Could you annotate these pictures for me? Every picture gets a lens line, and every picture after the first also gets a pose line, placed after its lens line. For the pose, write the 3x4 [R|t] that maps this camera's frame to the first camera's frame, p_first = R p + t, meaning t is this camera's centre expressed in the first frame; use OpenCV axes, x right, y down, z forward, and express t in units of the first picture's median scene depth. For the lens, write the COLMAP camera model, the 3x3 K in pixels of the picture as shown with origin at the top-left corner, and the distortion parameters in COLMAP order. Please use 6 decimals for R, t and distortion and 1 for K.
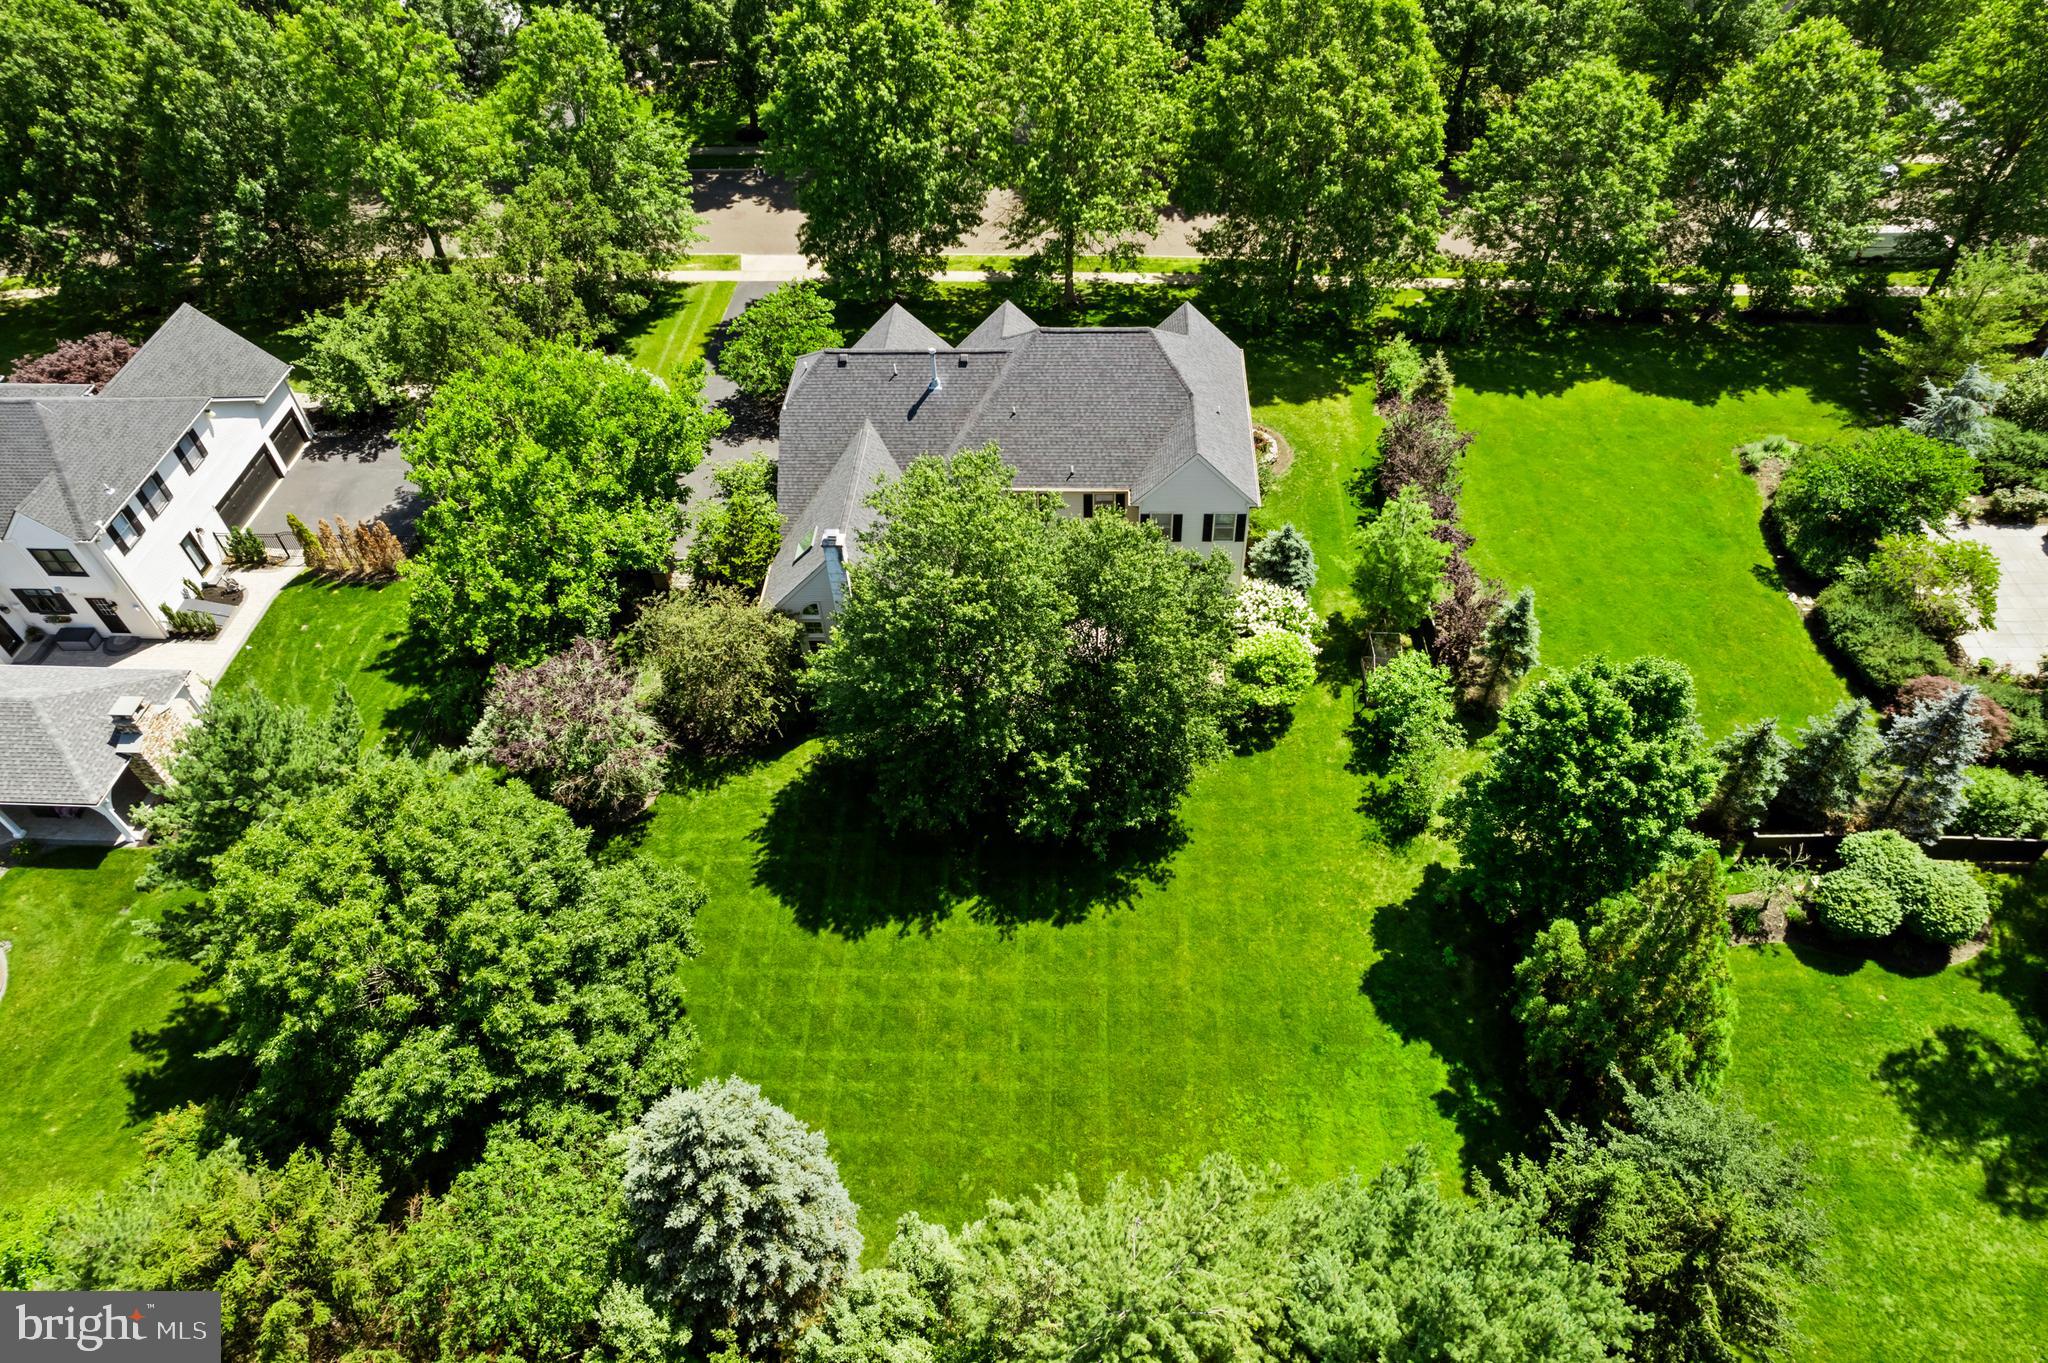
lens RADIAL K [[1302.5, 0, 1029.4], [0, 1302.5, 678.6], [0, 0, 1]] dist [-0.066154, 0.055025]
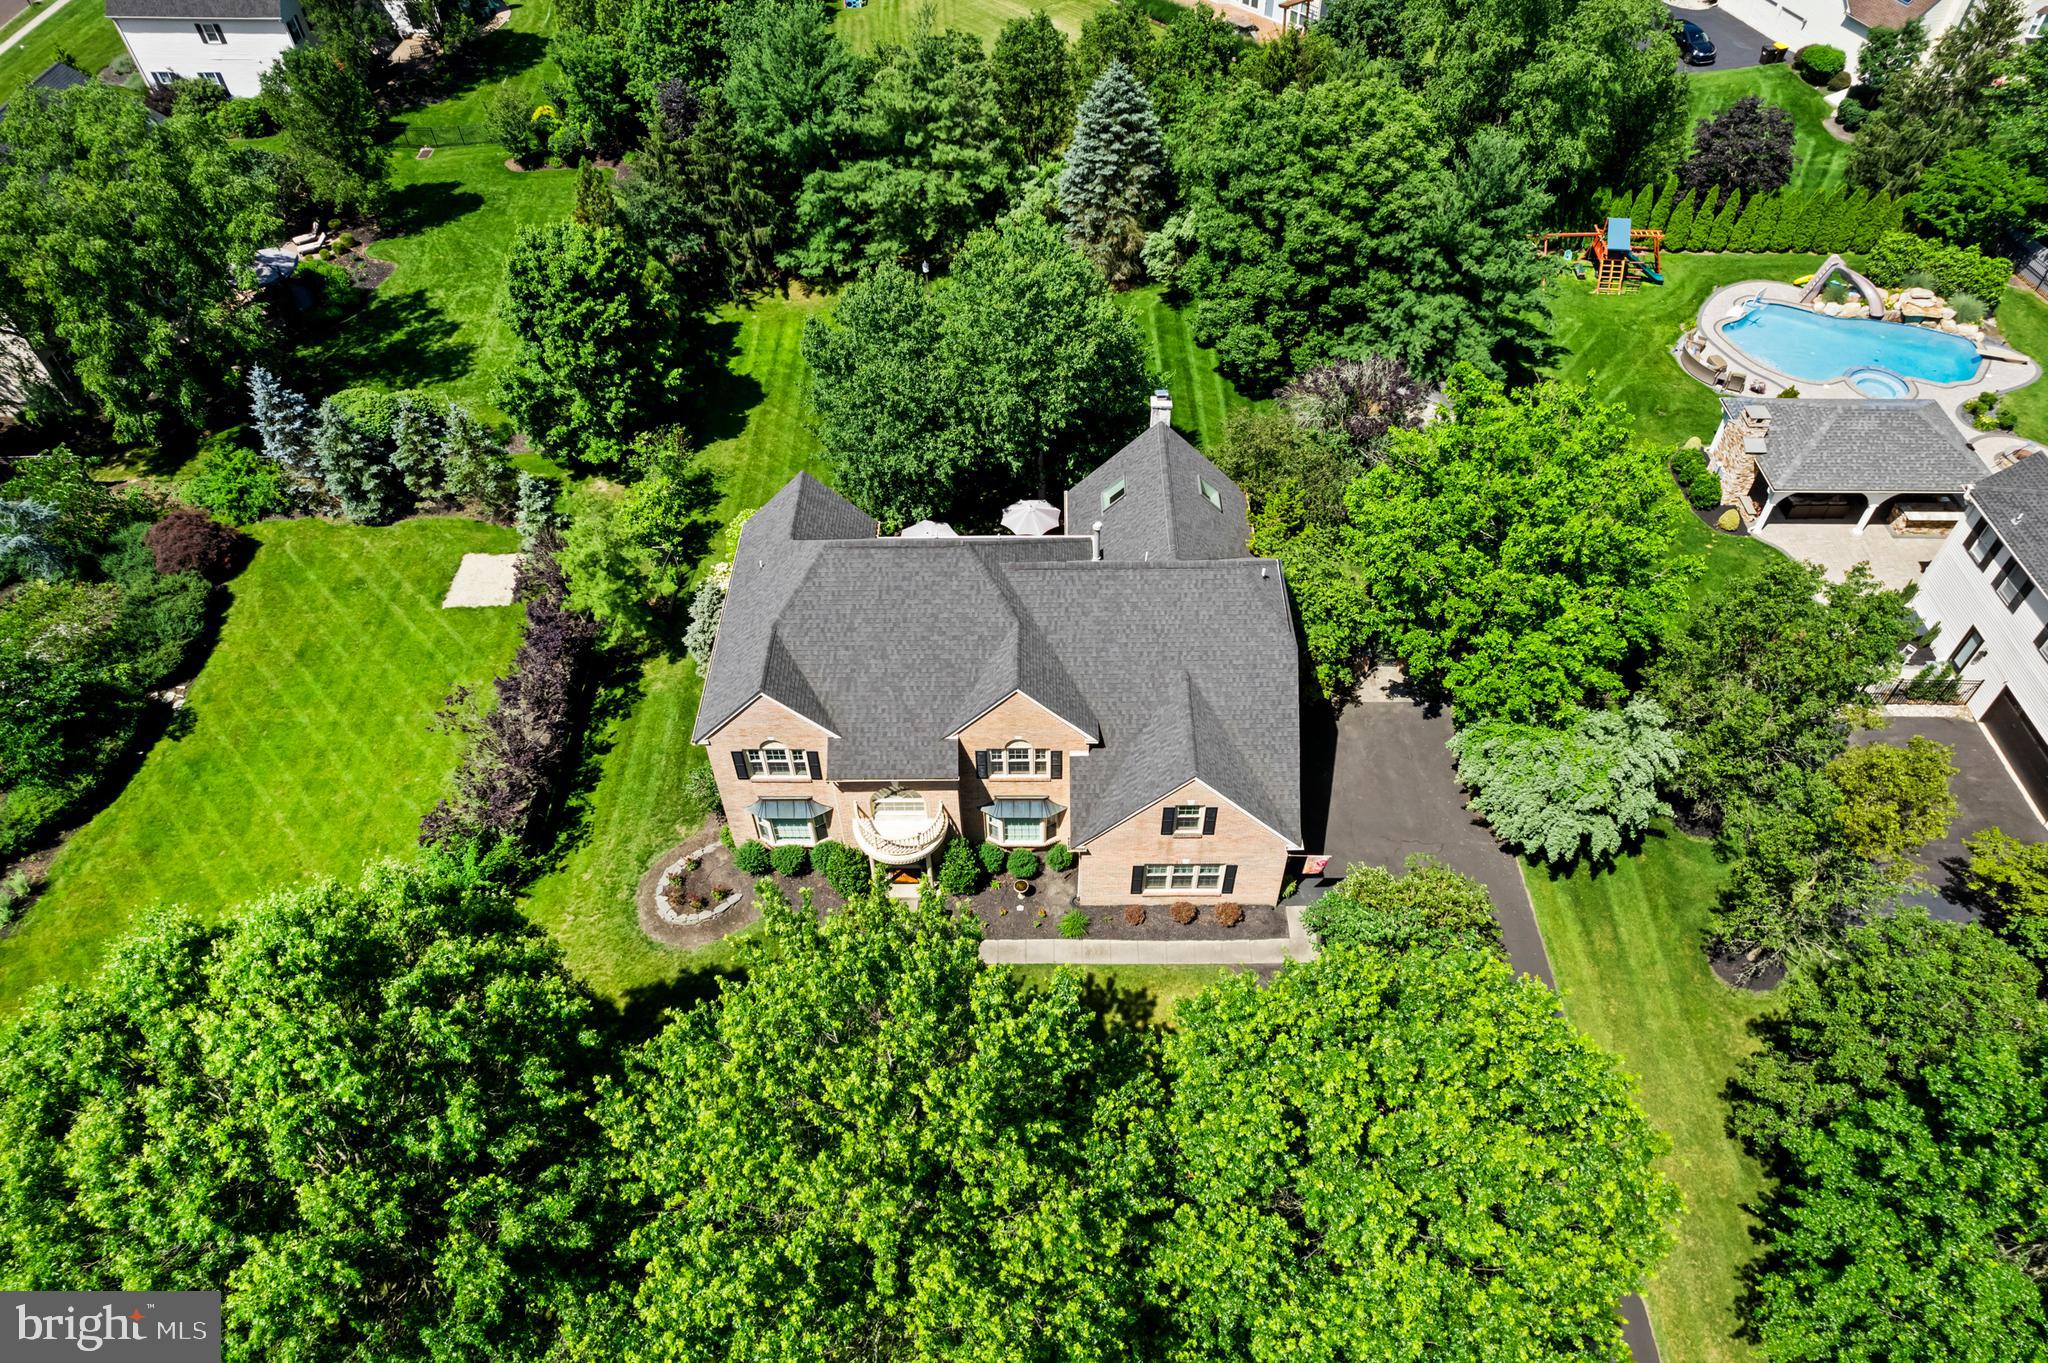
lens RADIAL K [[1302.5, 0, 1030.8], [0, 1302.5, 693.3], [0, 0, 1]] dist [-0.066154, 0.055025]
pose [[-0.998414, 0.056232, -0.002570, -0.020962], [-0.007086, -0.080253, 0.996749, -1.000595], [0.055843, 0.995187, 0.080524, 0.961892]]
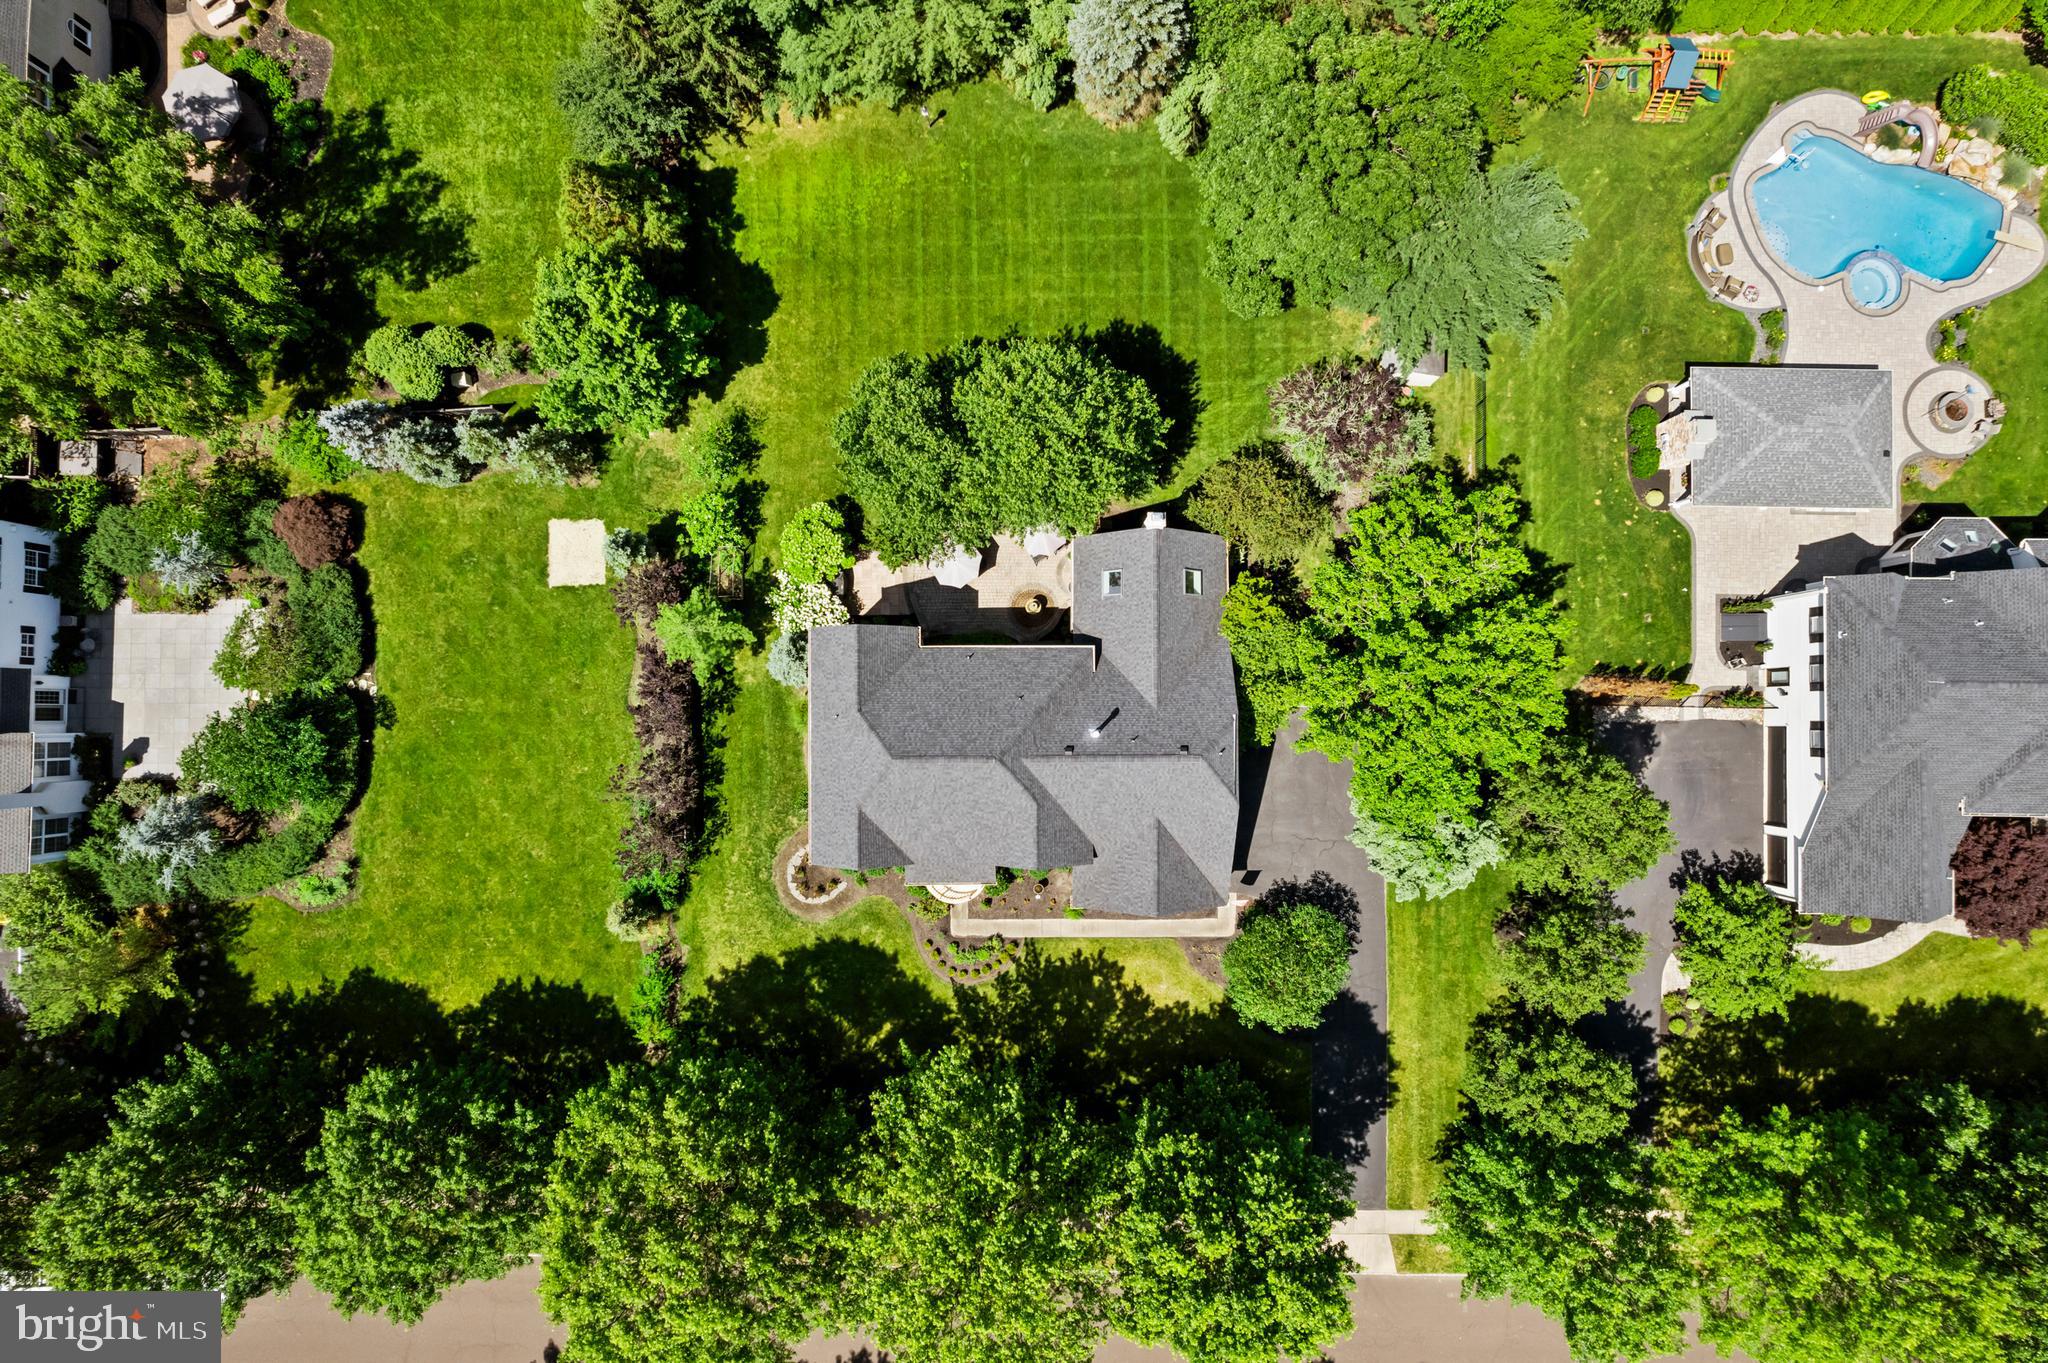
lens RADIAL K [[1302.5, 0, 1050.5], [0, 1302.5, 702.5], [0, 0, 1]] dist [-0.066154, 0.055025]
pose [[-0.997813, 0.054177, 0.037866, -0.074450], [-0.012411, -0.716249, 0.697734, -0.914323], [0.064923, 0.695738, 0.715355, 0.199329]]
